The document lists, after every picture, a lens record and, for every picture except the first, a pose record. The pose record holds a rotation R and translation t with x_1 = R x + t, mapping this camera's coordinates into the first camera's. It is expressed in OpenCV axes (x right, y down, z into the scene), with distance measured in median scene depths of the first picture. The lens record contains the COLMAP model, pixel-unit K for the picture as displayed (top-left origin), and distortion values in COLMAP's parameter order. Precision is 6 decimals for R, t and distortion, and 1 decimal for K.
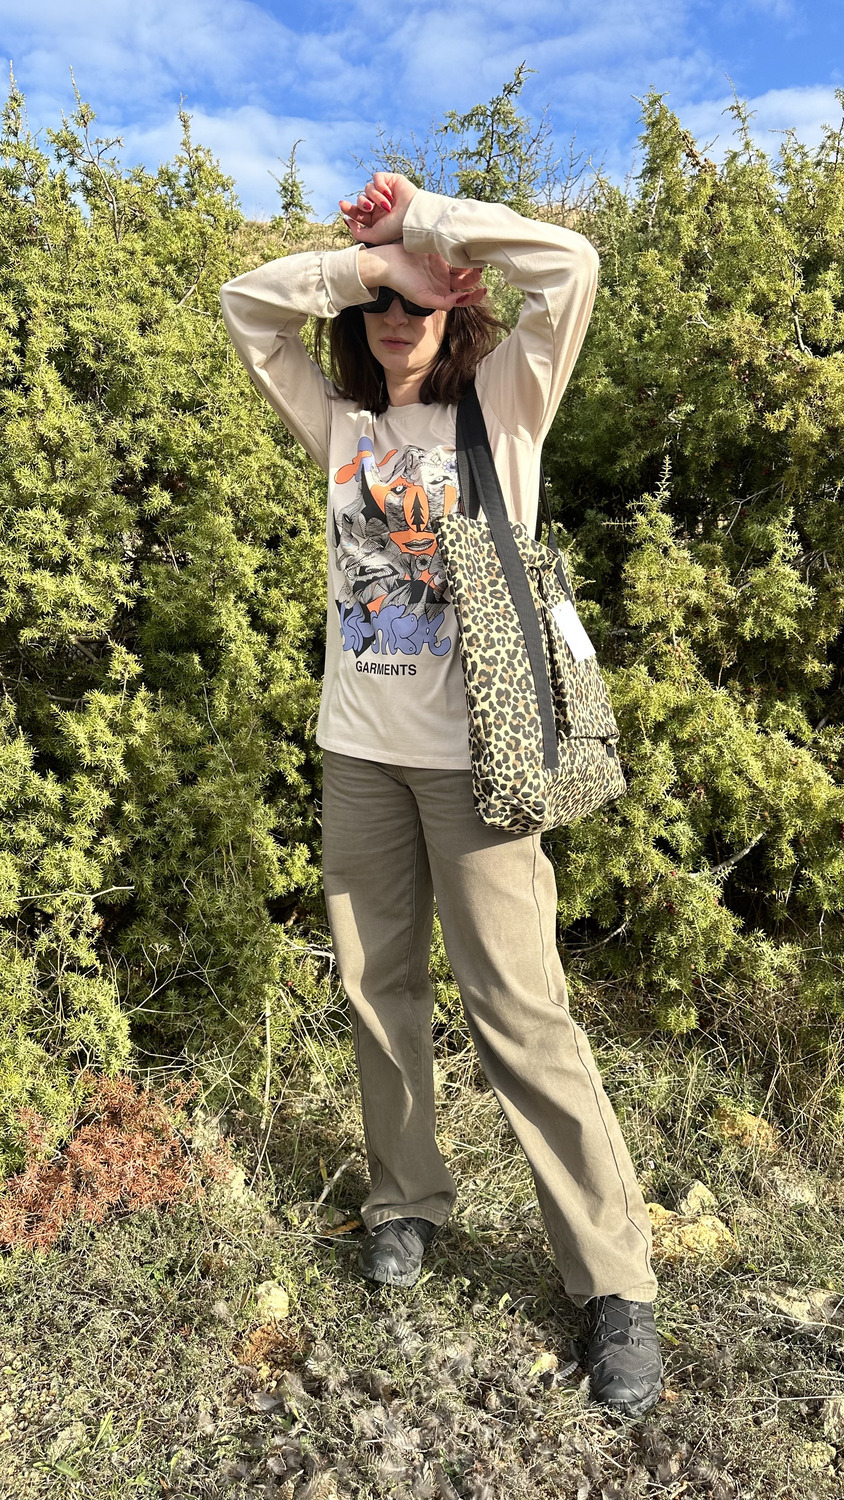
lens RADIAL K [[1034.7, 0, 421.4], [0, 1034.7, 745.1], [0, 0, 1]] dist [0.083309, -0.119401]
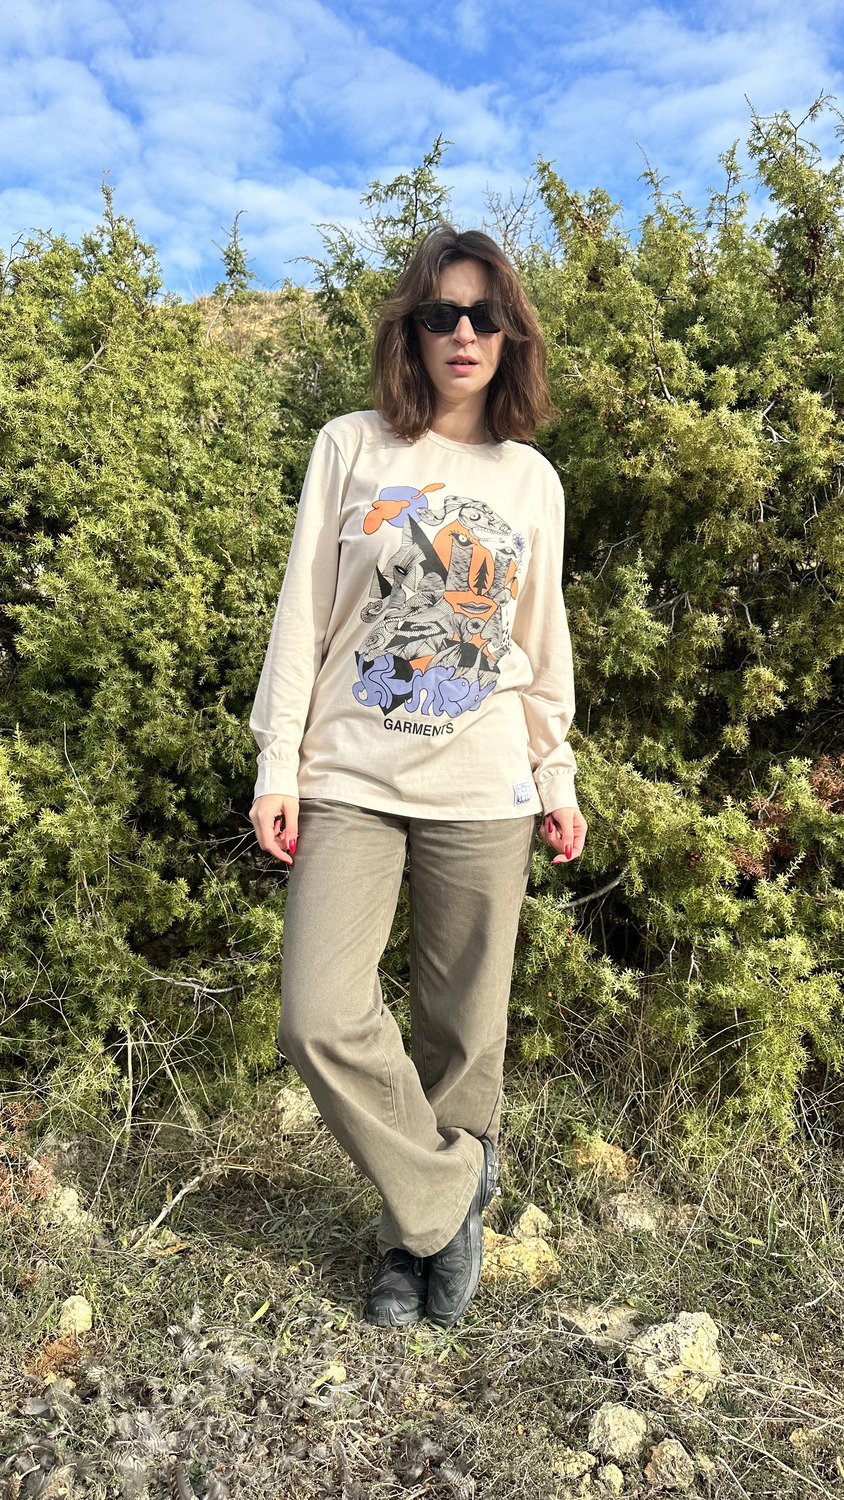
lens RADIAL K [[1028.2, 0, 432.2], [0, 1028.2, 758.8], [0, 0, 1]] dist [0.109580, -0.176042]
pose [[0.999932, -0.005651, -0.010154, 0.158742], [0.005209, 0.999060, -0.043025, 0.025369], [0.010388, 0.042969, 0.999022, -0.023293]]
